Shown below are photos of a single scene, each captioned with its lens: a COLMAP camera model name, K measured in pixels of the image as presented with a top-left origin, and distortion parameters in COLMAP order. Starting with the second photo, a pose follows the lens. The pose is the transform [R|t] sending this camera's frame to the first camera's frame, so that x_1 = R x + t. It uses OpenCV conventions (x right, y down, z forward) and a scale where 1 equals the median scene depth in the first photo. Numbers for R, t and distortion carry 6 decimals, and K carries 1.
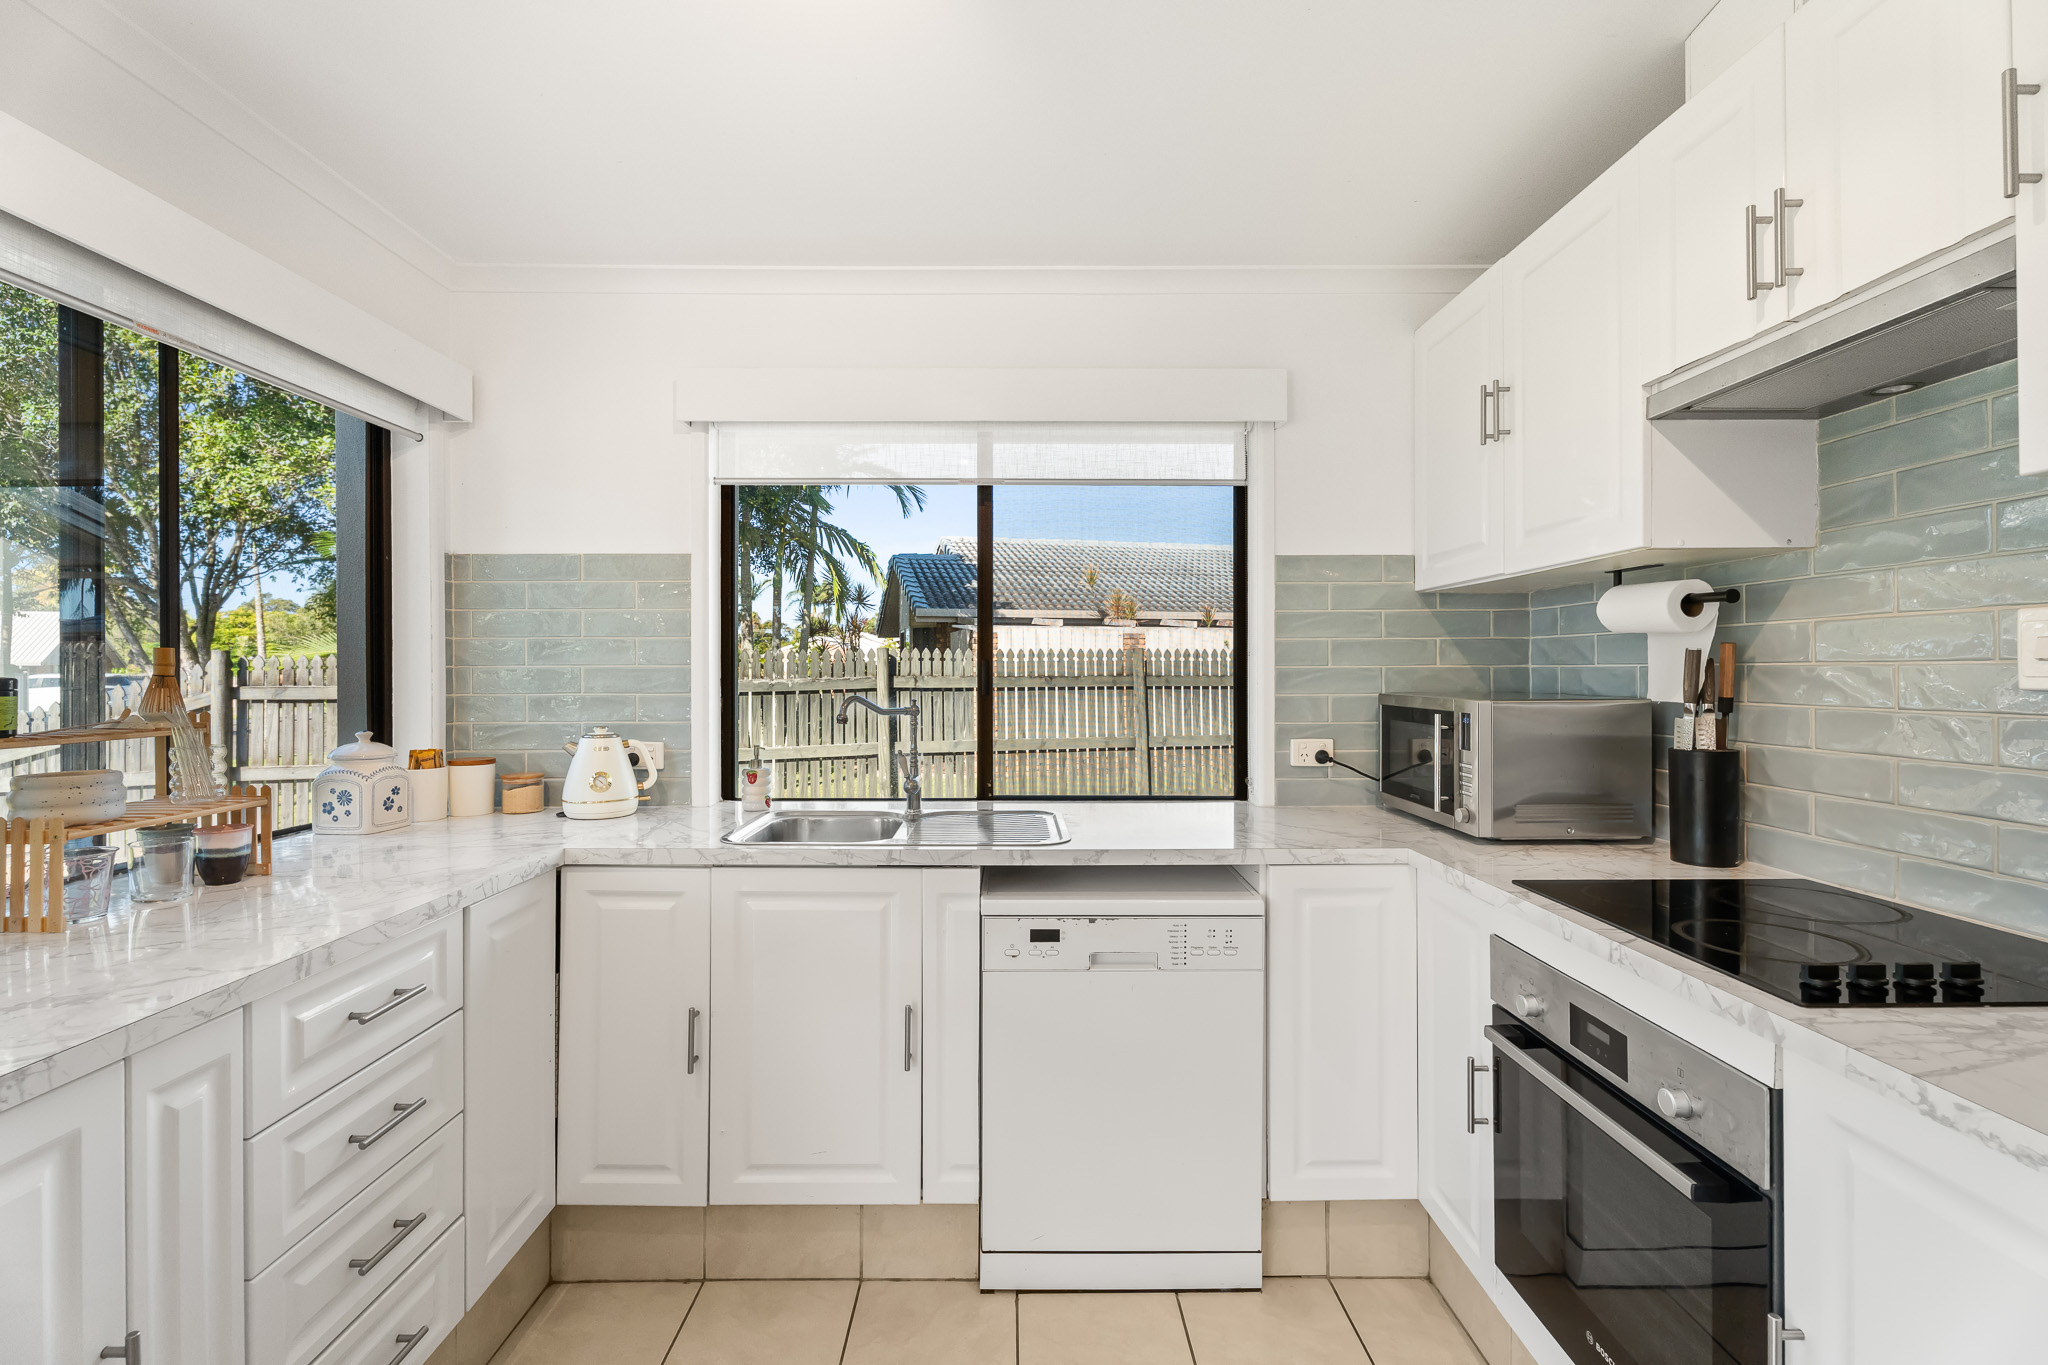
lens RADIAL K [[912.3, 0, 1023.1], [0, 912.3, 670.2], [0, 0, 1]] dist [0.000862, 0.000588]
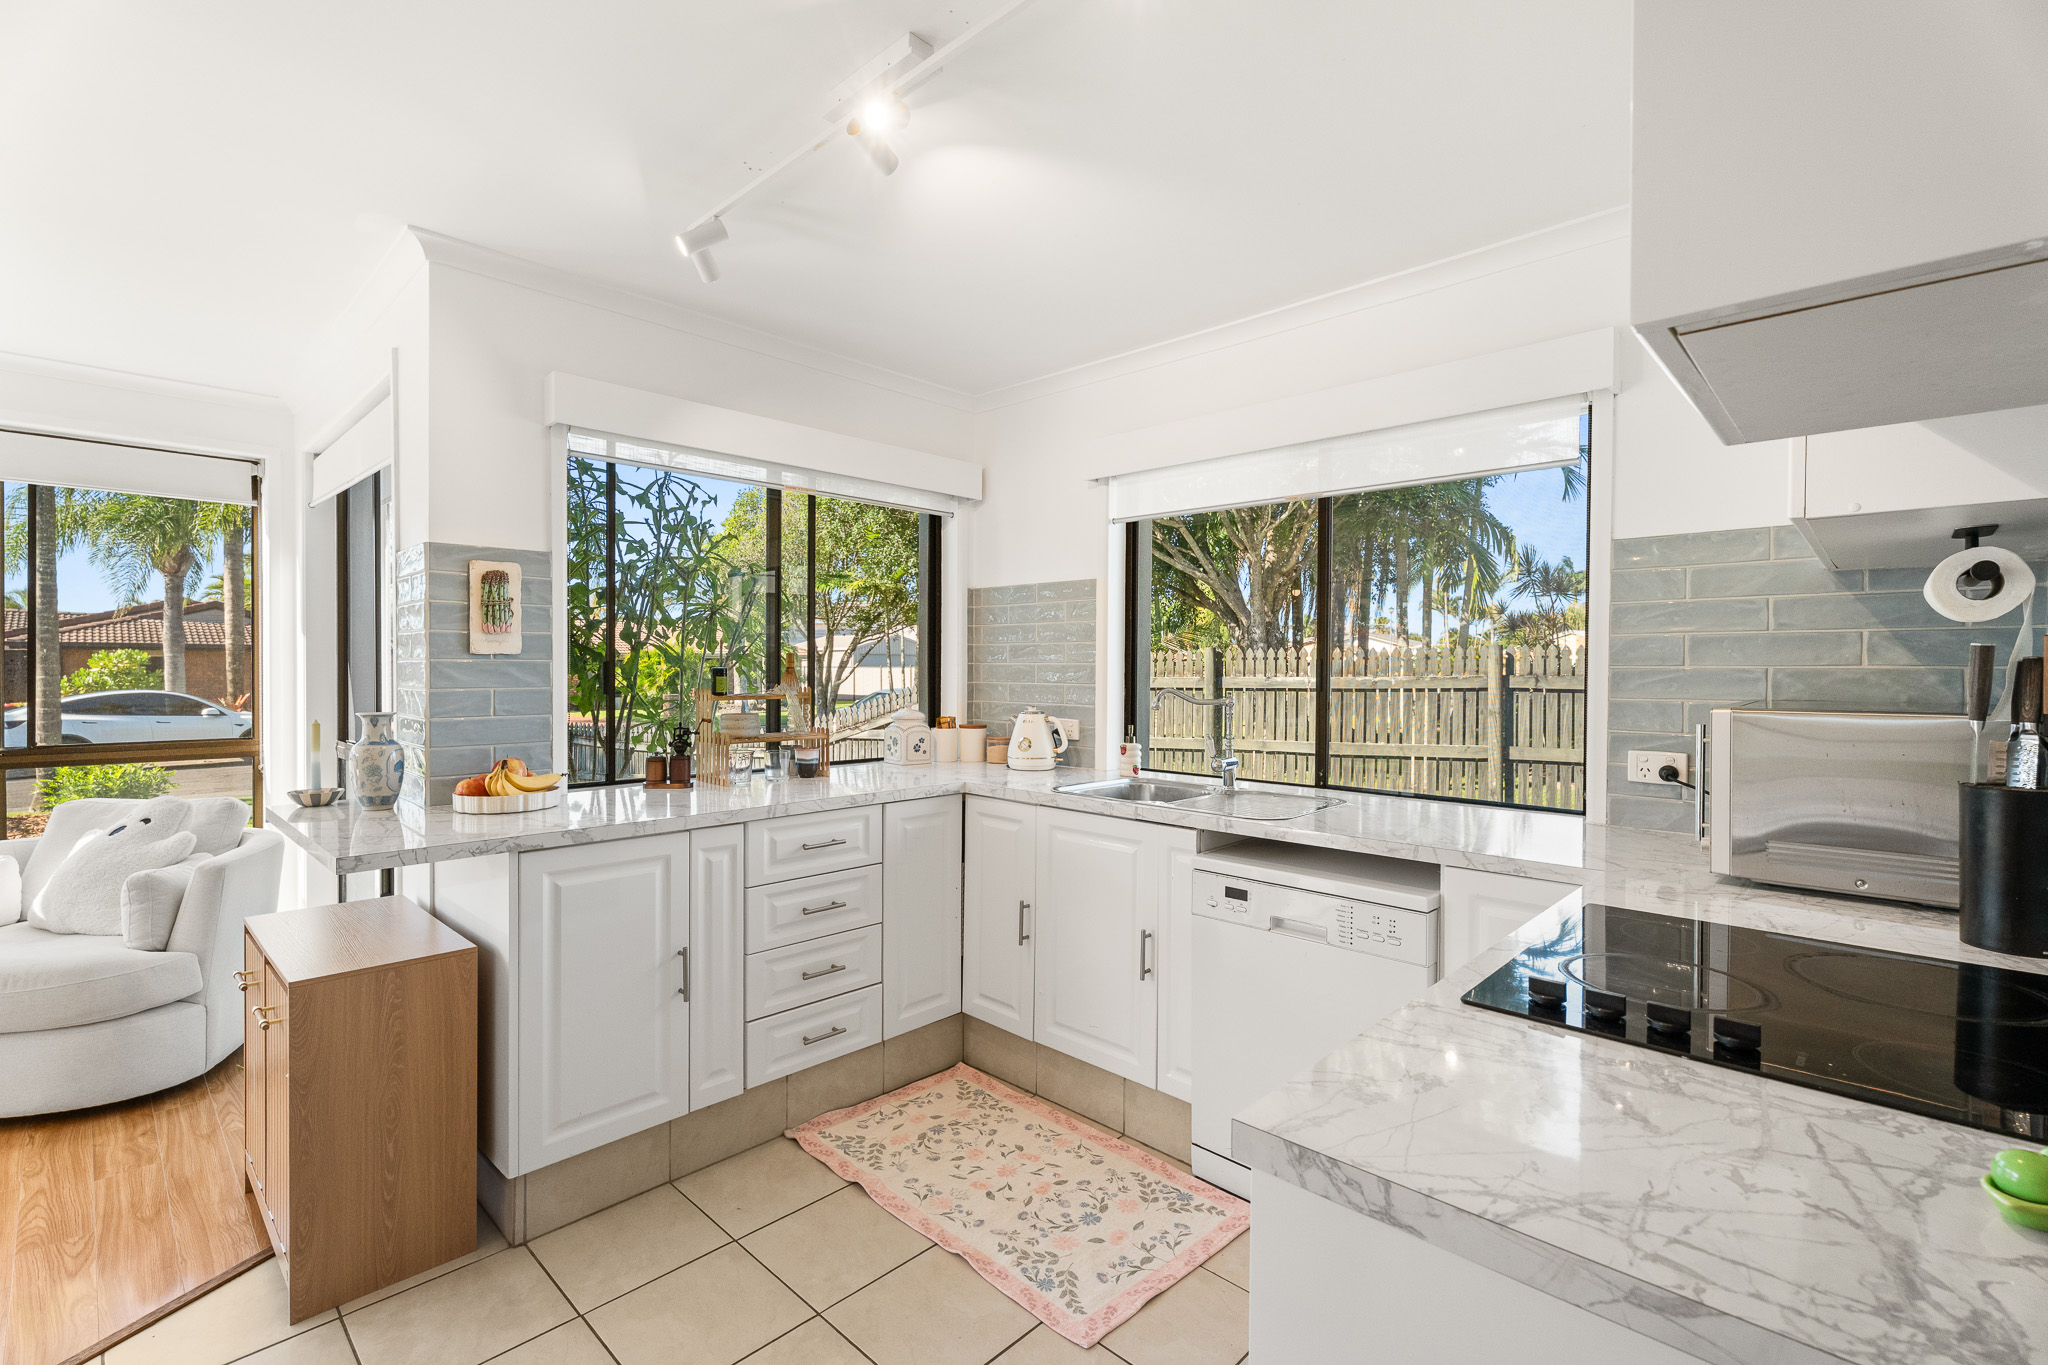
lens RADIAL K [[917.8, 0, 1016.1], [0, 917.8, 676.7], [0, 0, 1]] dist [0.000060, -0.000128]
pose [[0.713240, 0.013461, -0.700790, 0.511436], [-0.006387, 0.999899, 0.012705, -0.001938], [0.700891, -0.004586, 0.713254, -0.033845]]
